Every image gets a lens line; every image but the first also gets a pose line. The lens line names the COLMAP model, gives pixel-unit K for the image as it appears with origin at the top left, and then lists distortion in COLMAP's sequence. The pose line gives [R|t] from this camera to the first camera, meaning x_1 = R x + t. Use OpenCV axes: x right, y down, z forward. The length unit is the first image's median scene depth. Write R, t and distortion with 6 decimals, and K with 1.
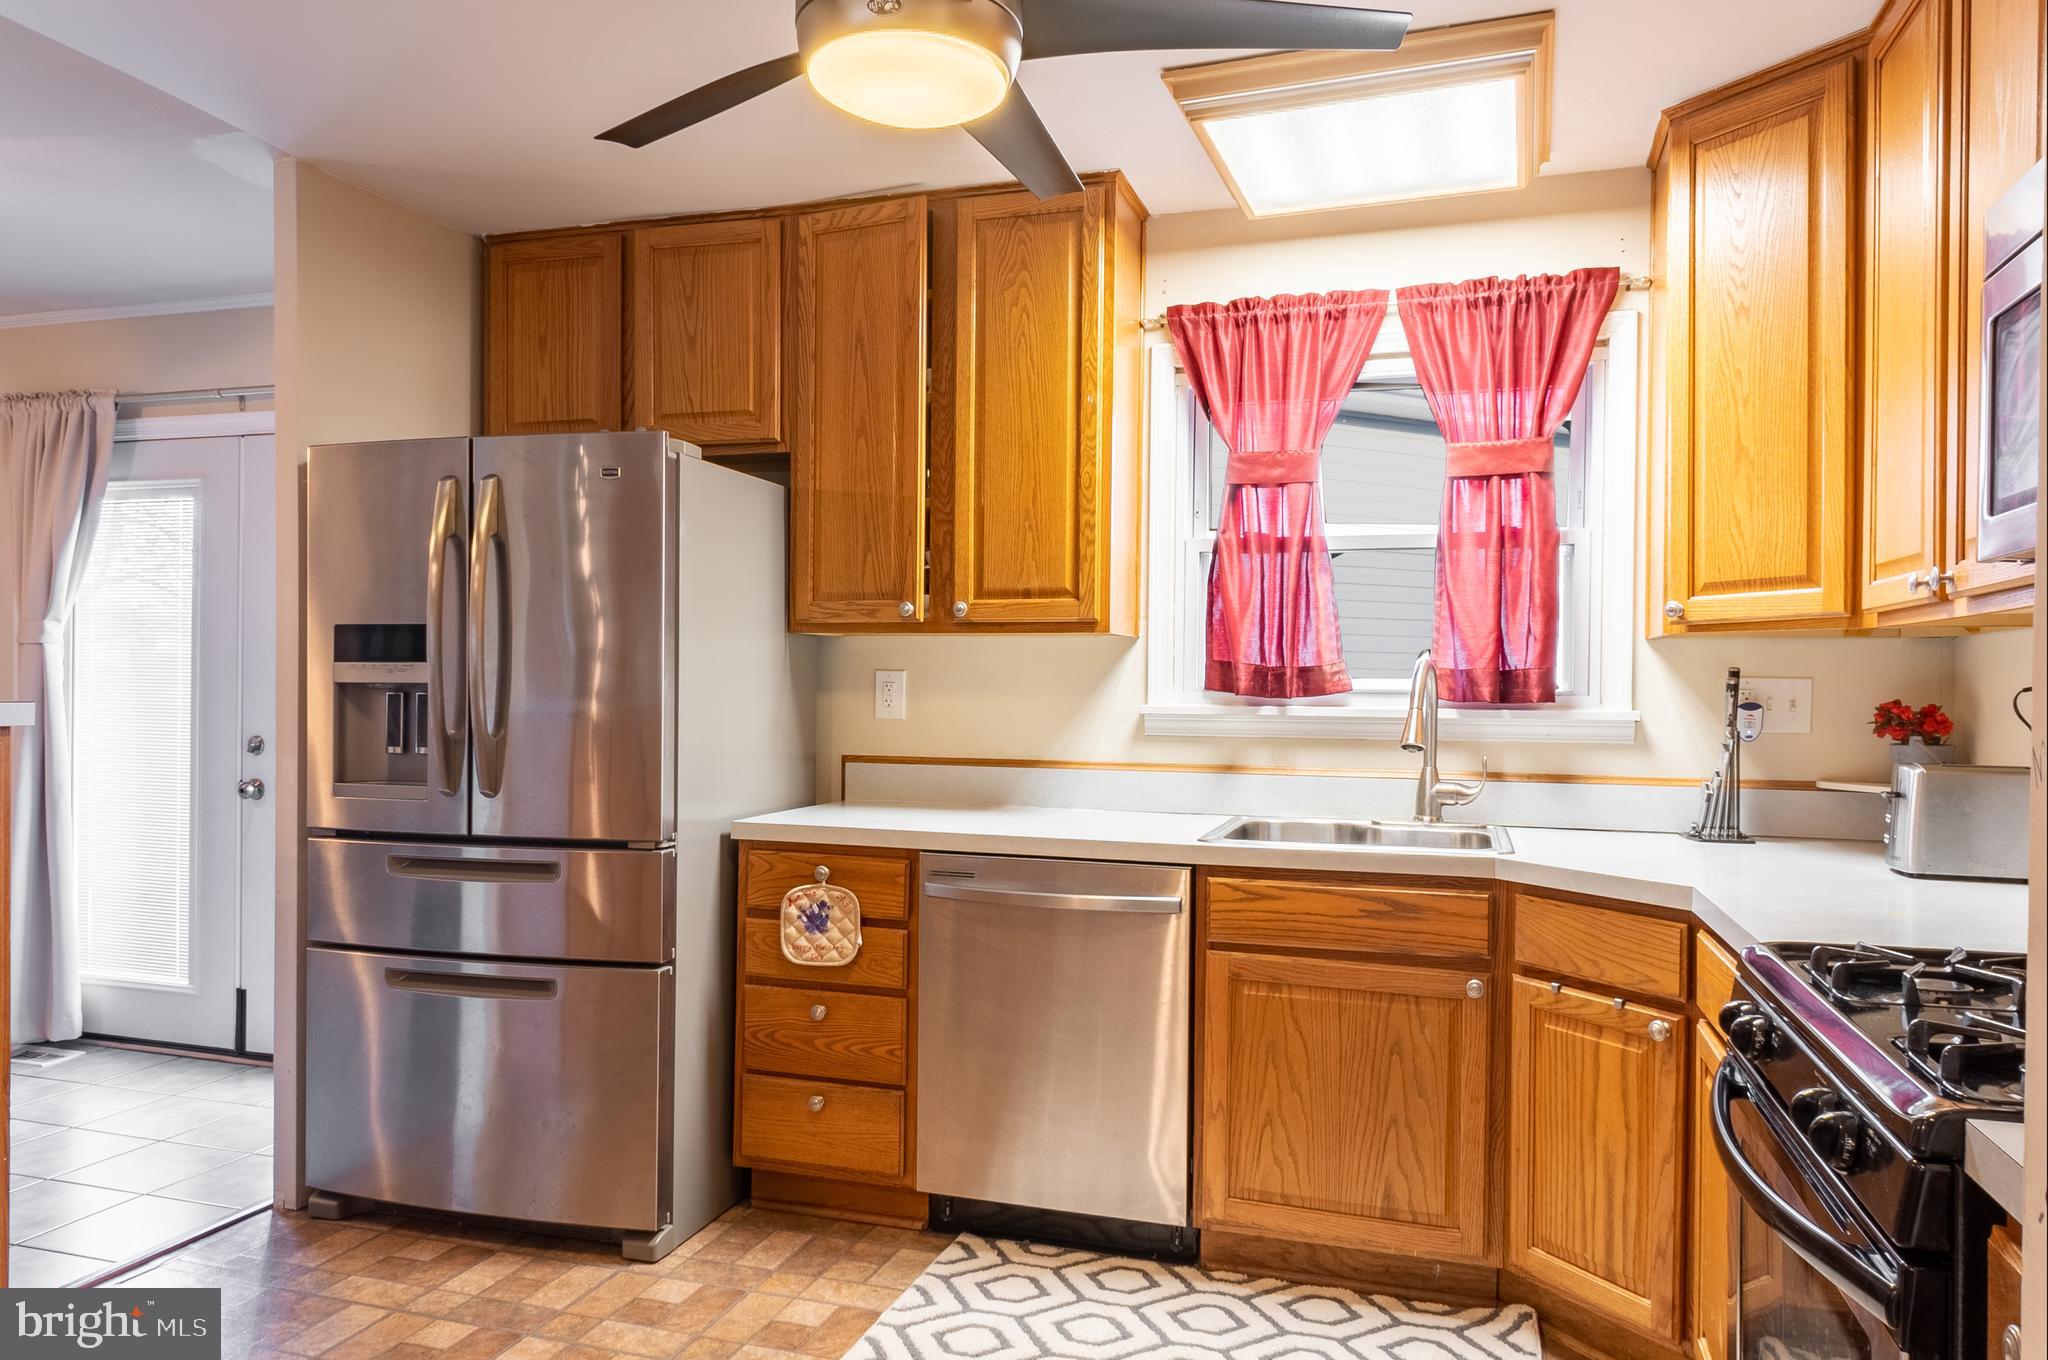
lens RADIAL K [[1381.9, 0, 1030.6], [0, 1381.9, 691.9], [0, 0, 1]] dist [0.001104, -0.004750]
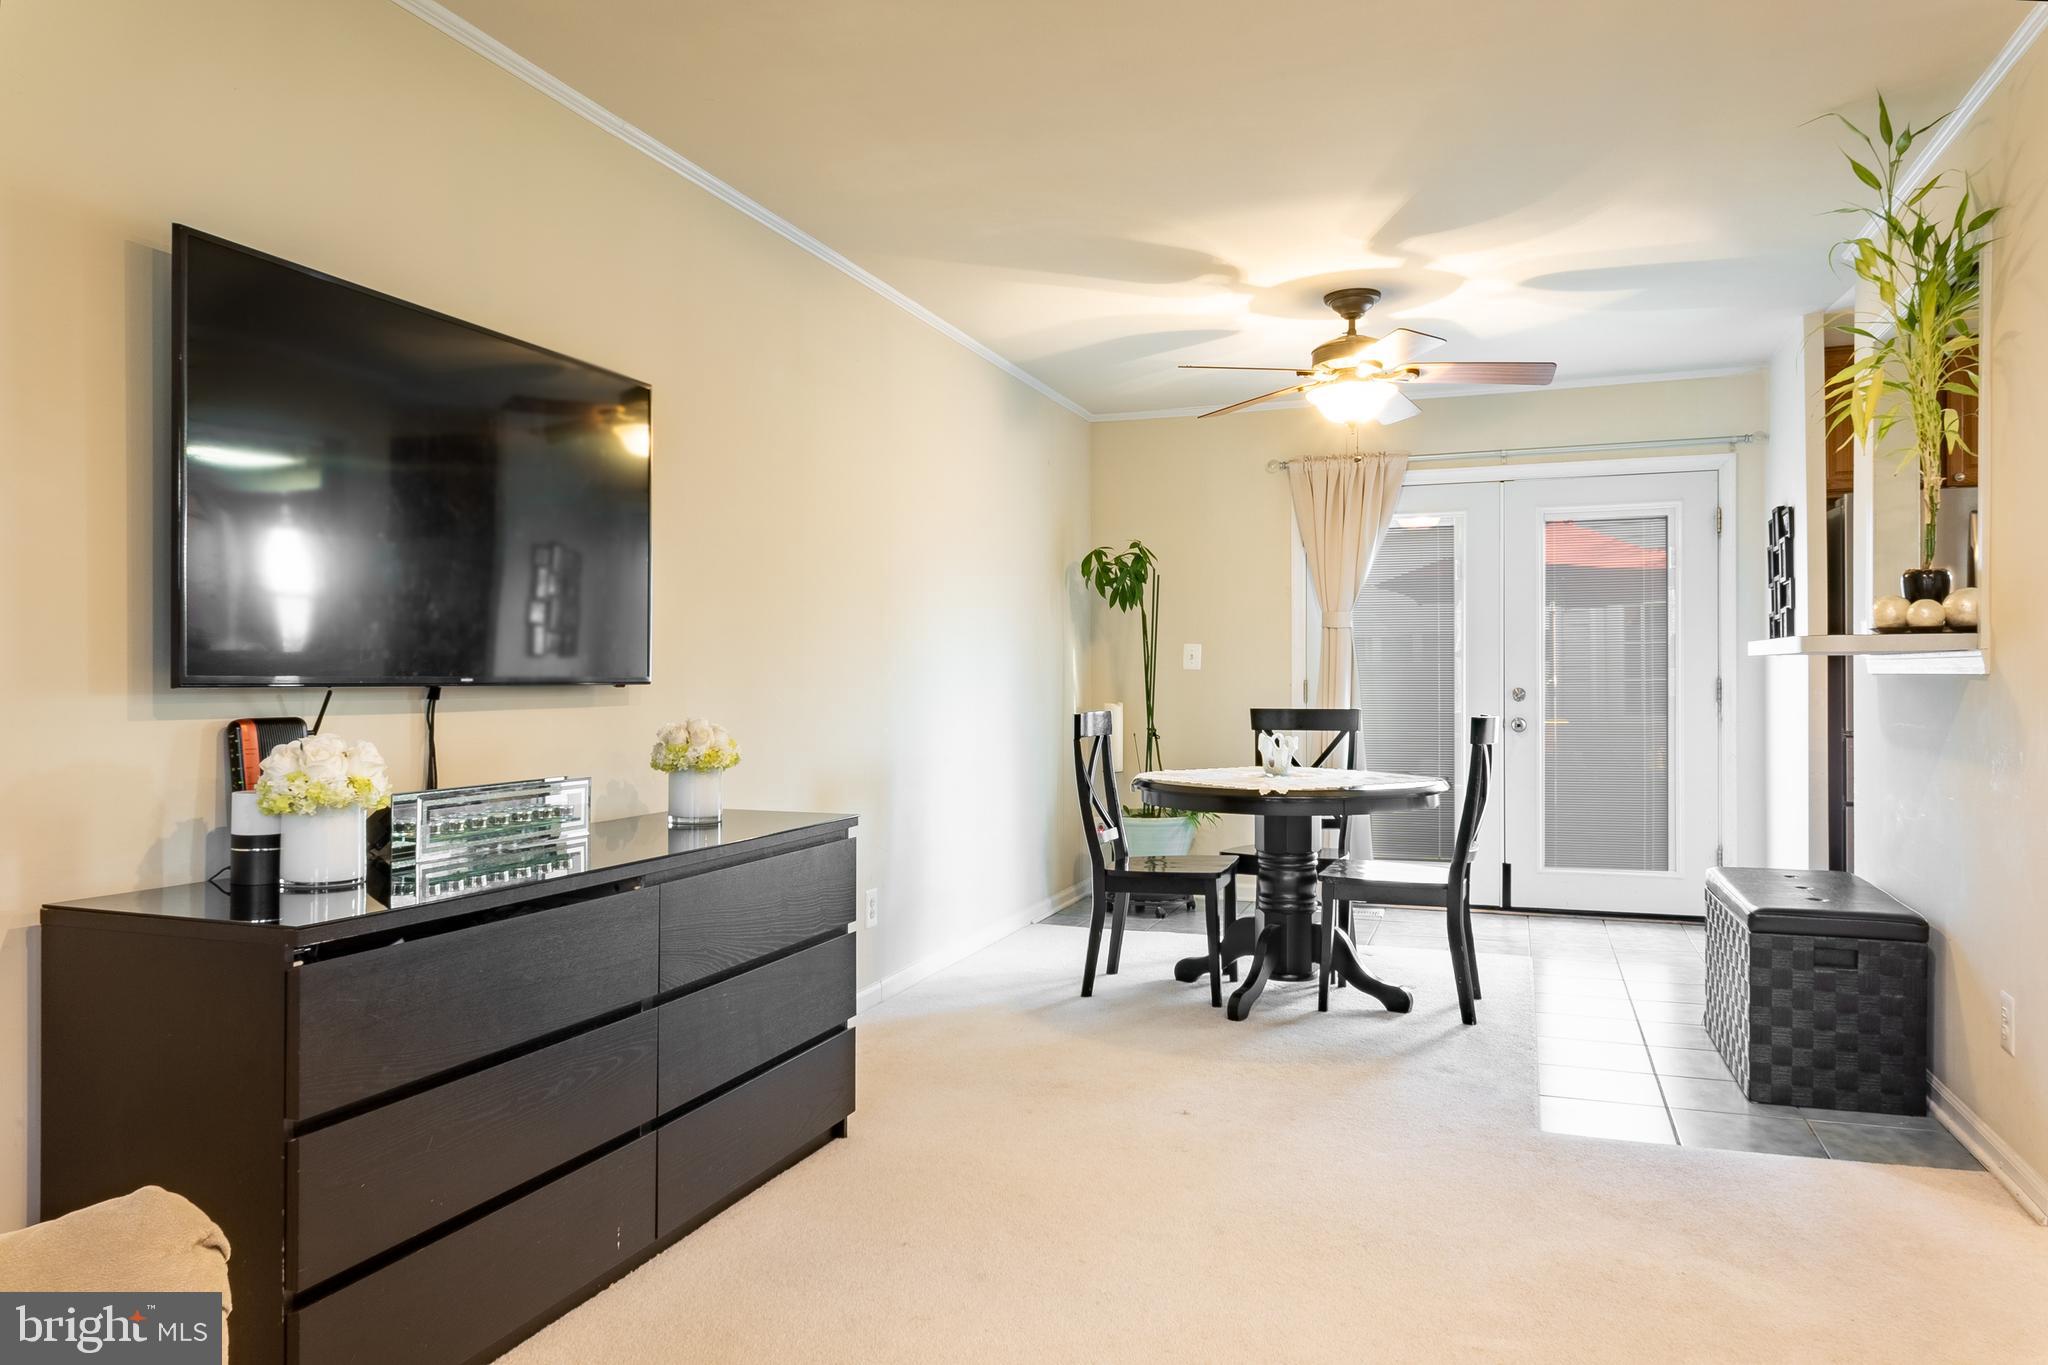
lens RADIAL K [[1381.9, 0, 1030.6], [0, 1381.9, 694.4], [0, 0, 1]] dist [0.001104, -0.004750]
pose [[0.998696, -0.017709, -0.047889, -1.309607], [0.017716, 0.999843, -0.000275, 0.037911], [0.047887, -0.000574, 0.998853, -0.616710]]
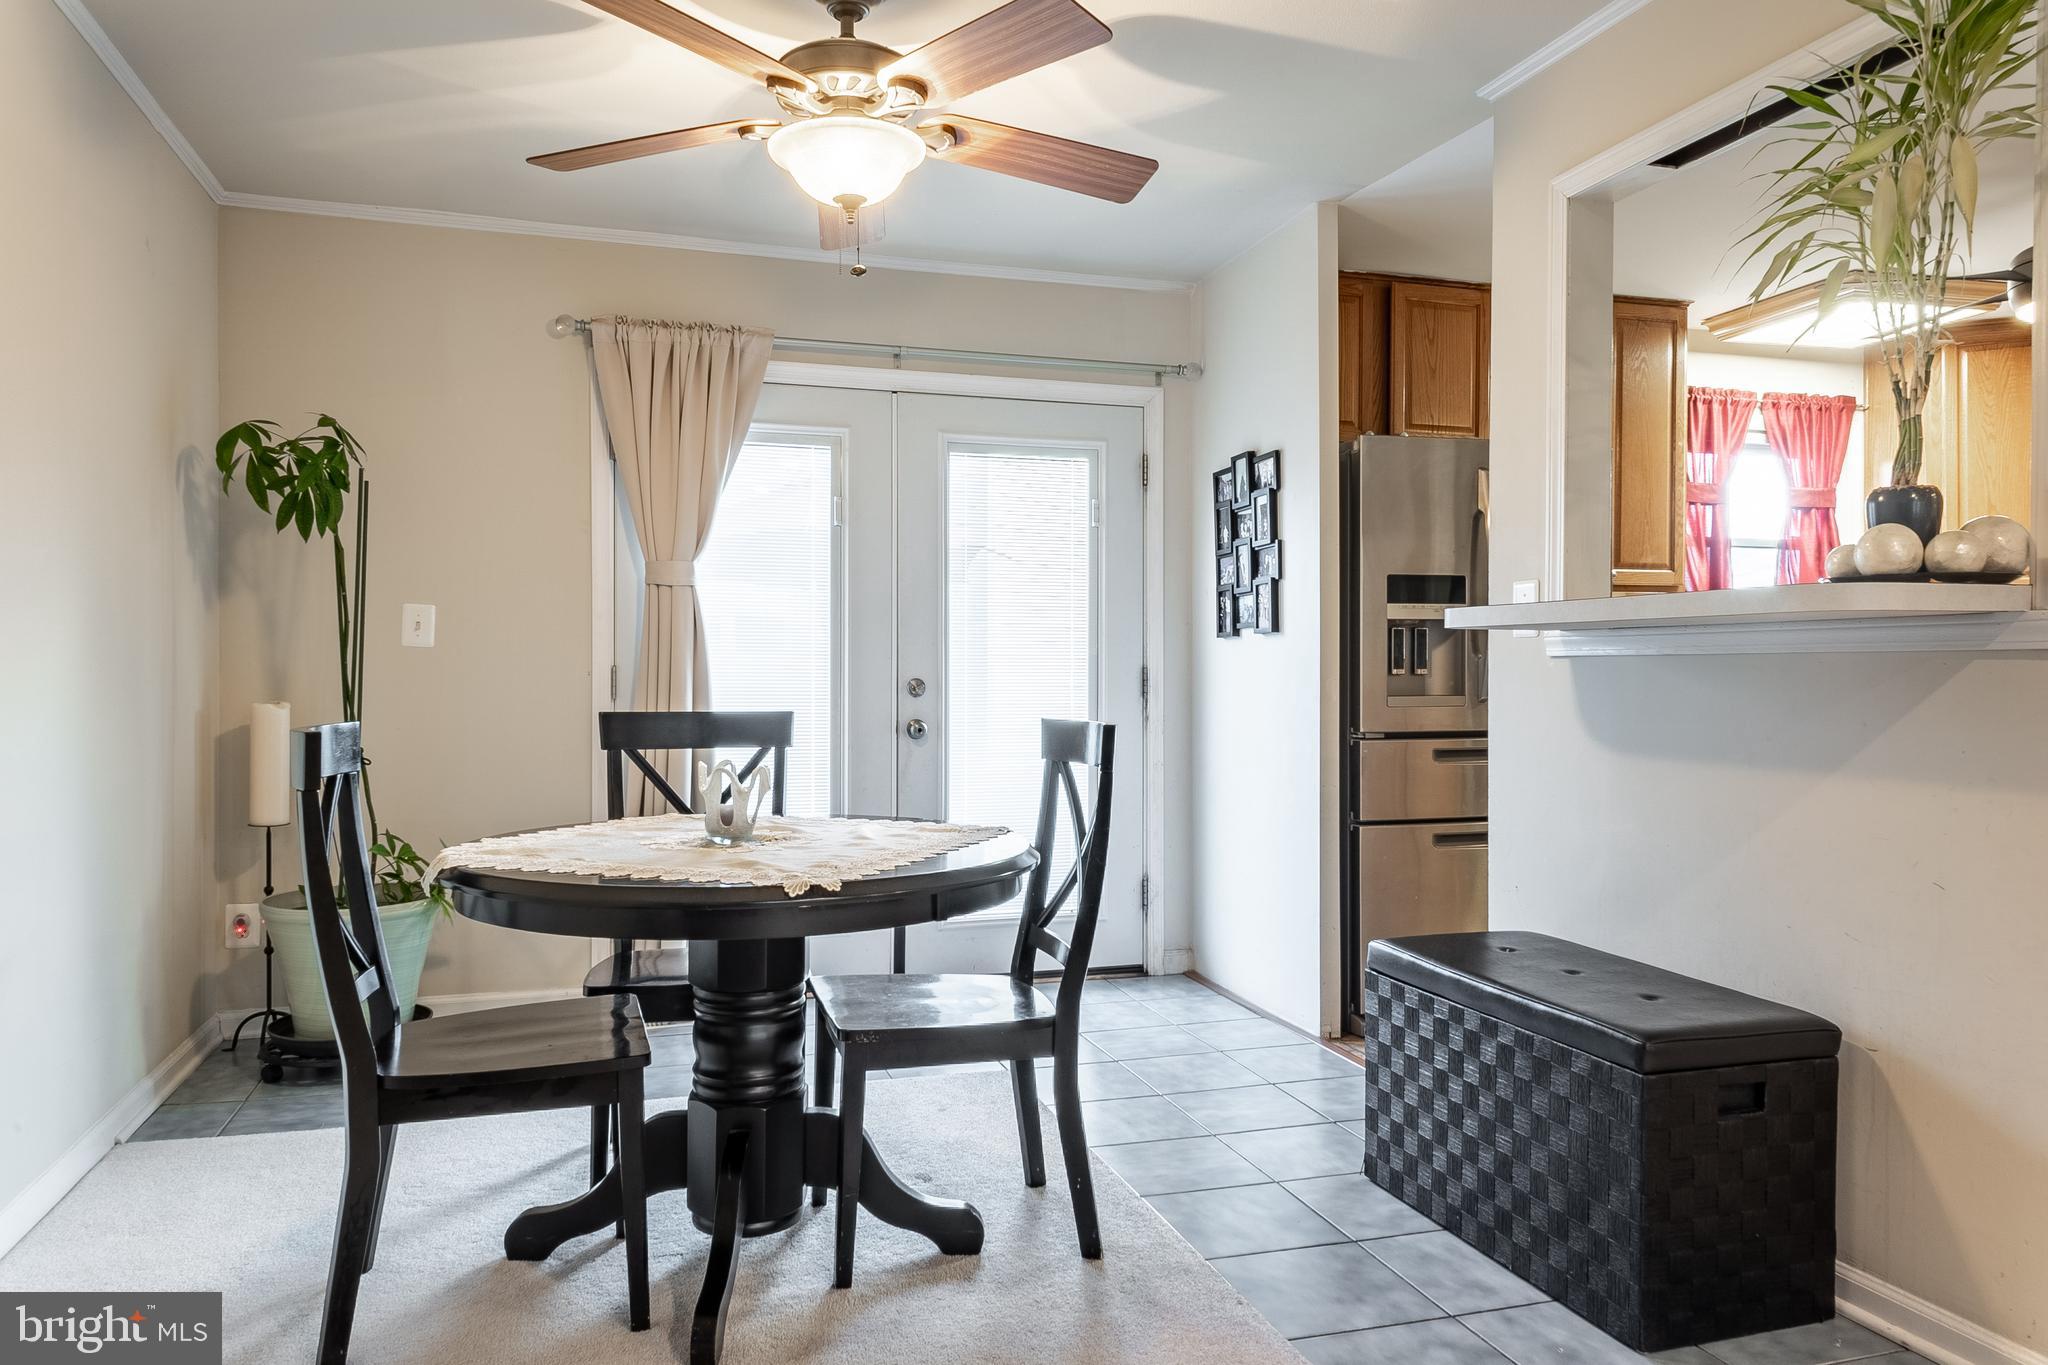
lens RADIAL K [[1381.9, 0, 1030.6], [0, 1381.9, 694.4], [0, 0, 1]] dist [0.001104, -0.004750]
pose [[0.825464, -0.021293, 0.564054, -1.412342], [0.015163, 0.999764, 0.015551, 0.036361], [-0.564252, -0.004284, 0.825592, 0.110035]]
